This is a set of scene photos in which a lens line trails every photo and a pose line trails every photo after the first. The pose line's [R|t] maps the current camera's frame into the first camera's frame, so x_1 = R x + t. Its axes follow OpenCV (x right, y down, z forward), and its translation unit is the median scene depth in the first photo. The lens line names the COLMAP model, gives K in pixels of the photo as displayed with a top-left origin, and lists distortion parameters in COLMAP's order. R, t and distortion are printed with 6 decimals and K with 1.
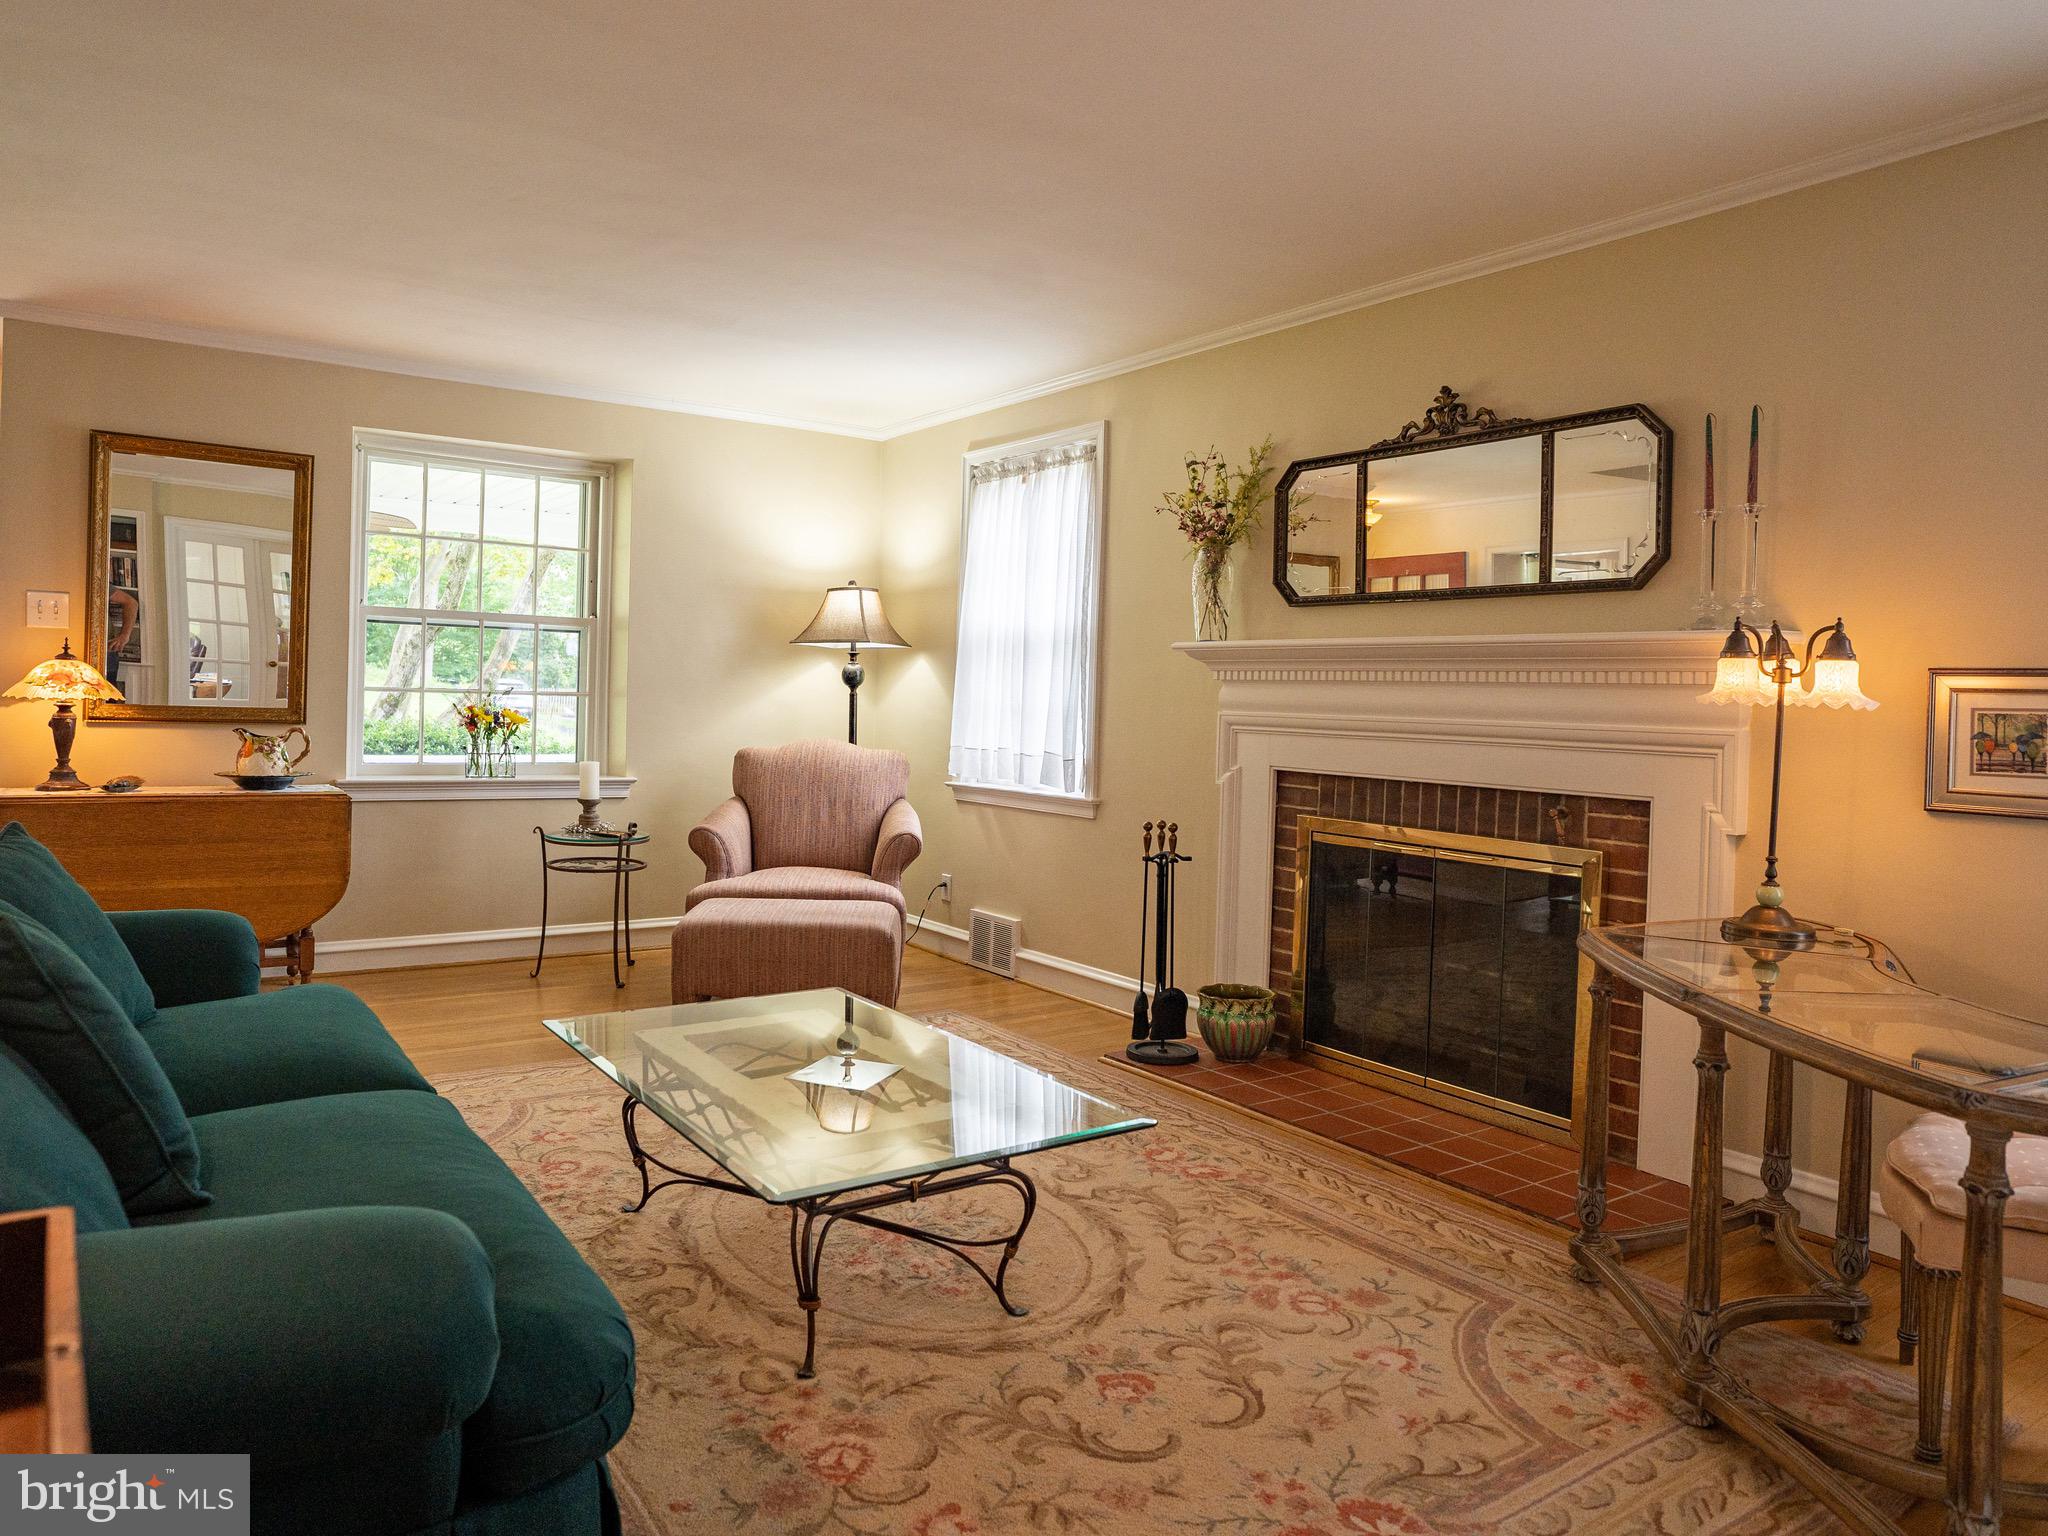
lens RADIAL K [[1412.5, 0, 1021.1], [0, 1412.5, 736.8], [0, 0, 1]] dist [-0.058021, 0.000482]
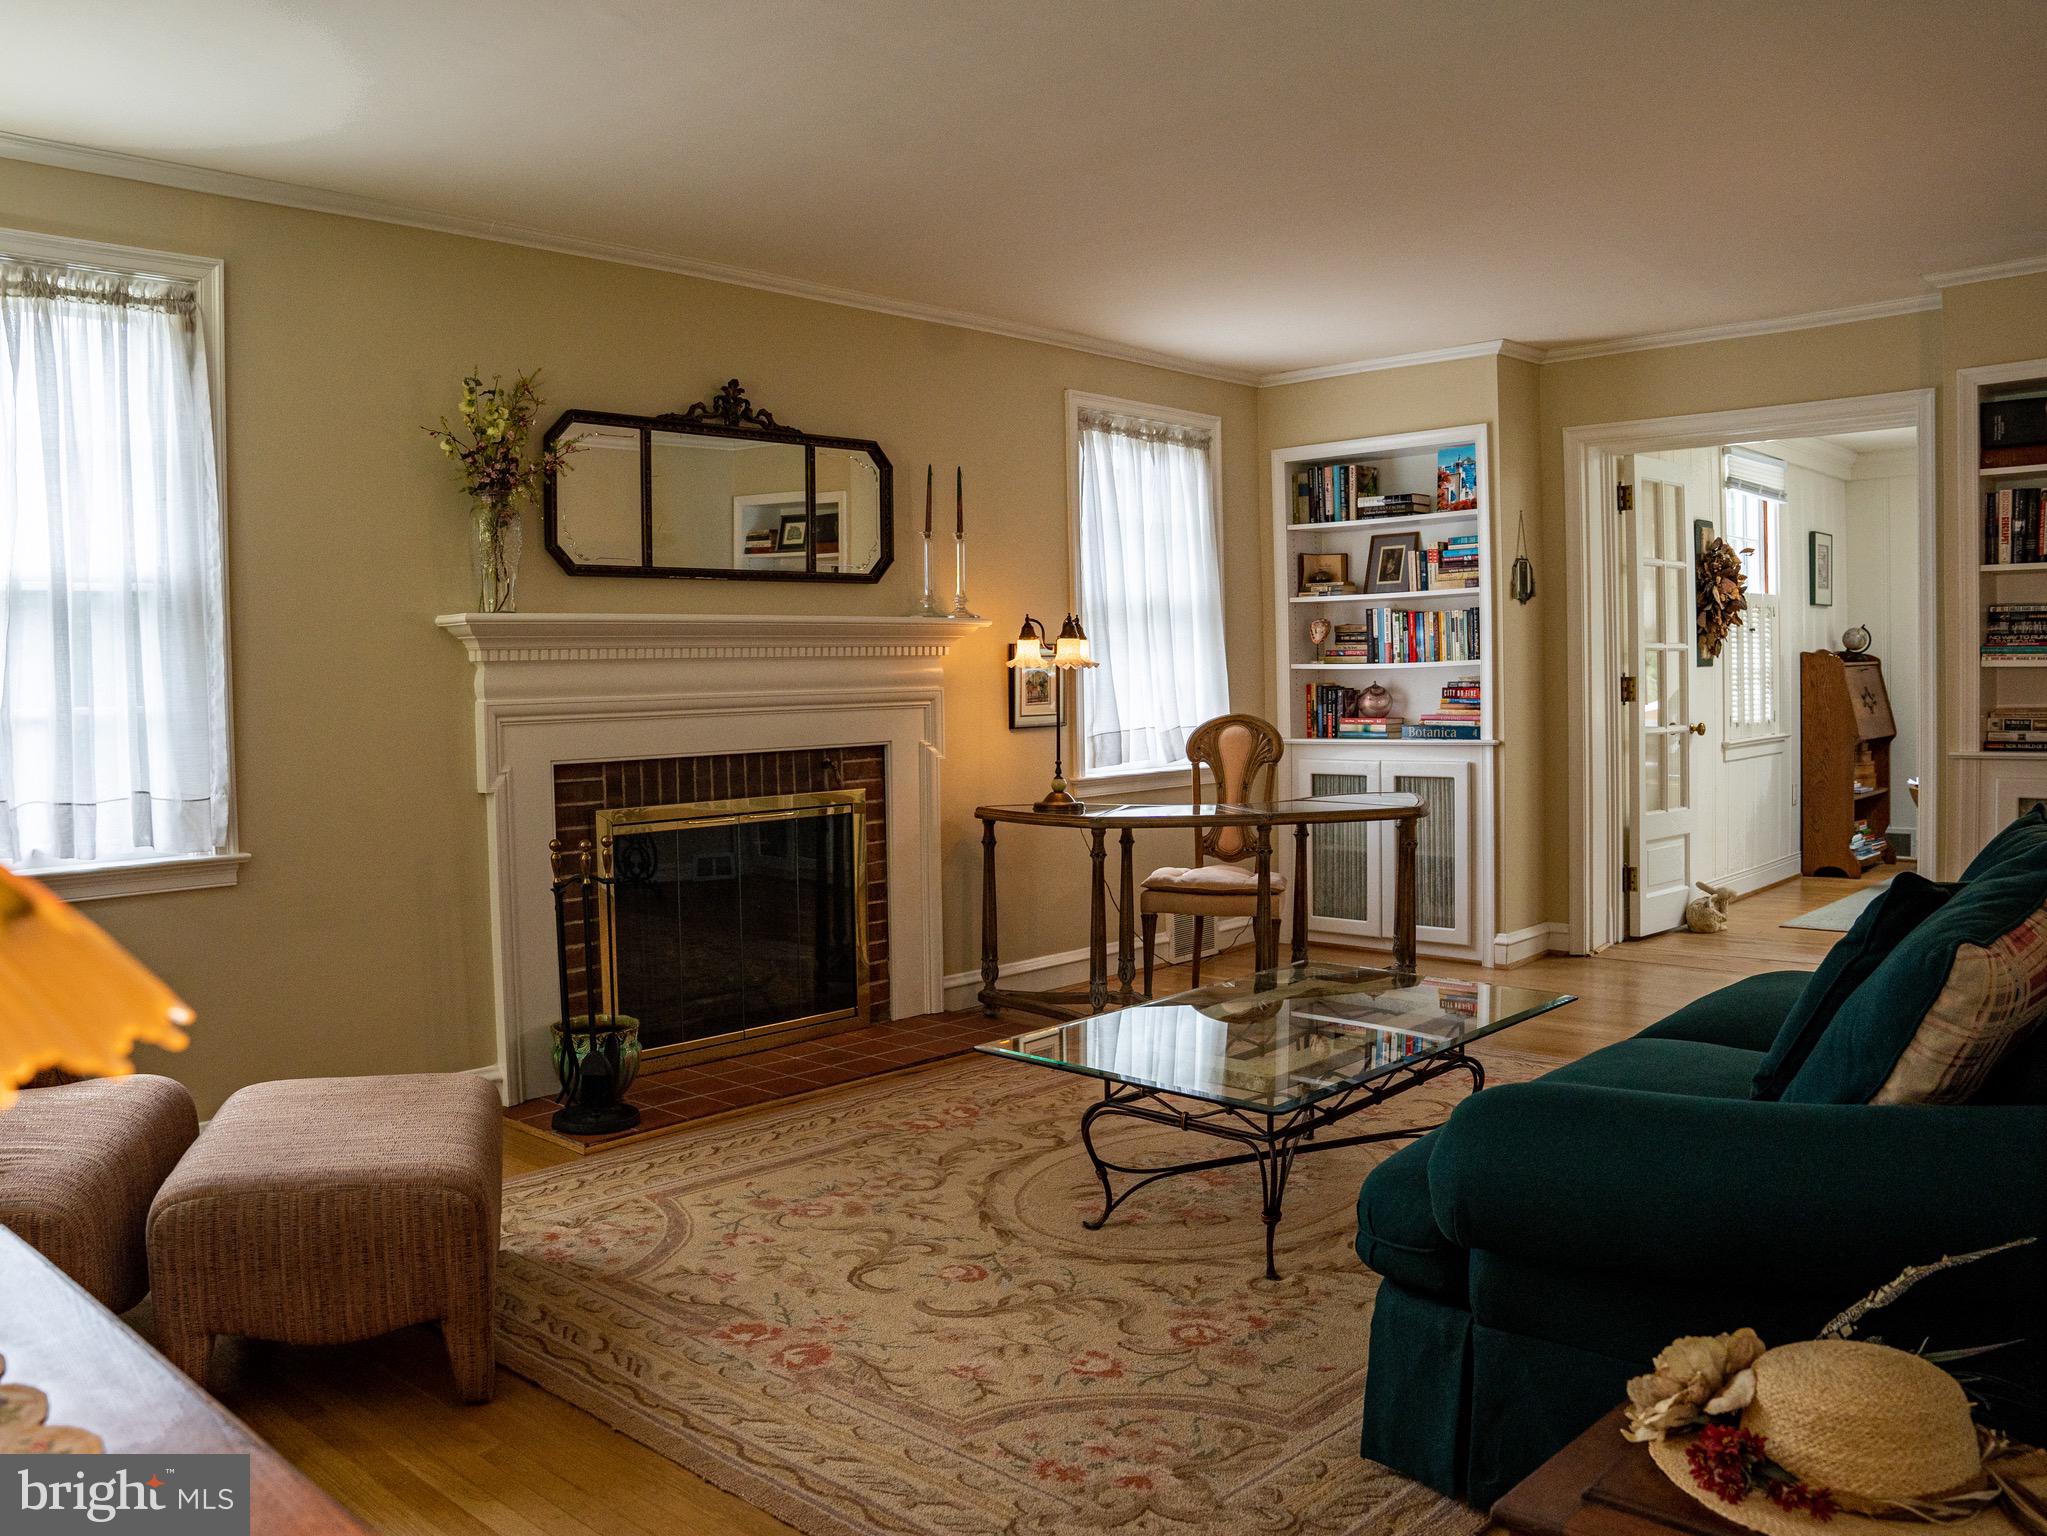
lens RADIAL K [[1591.4, 0, 1023.5], [0, 1591.4, 768.0], [0, 0, 1]] dist [-0.159085, 0.135520]
pose [[-0.225065, -0.083162, 0.970788, -1.012483], [0.040126, 0.994715, 0.094514, -0.066979], [-0.973517, 0.060226, -0.220539, 1.168833]]
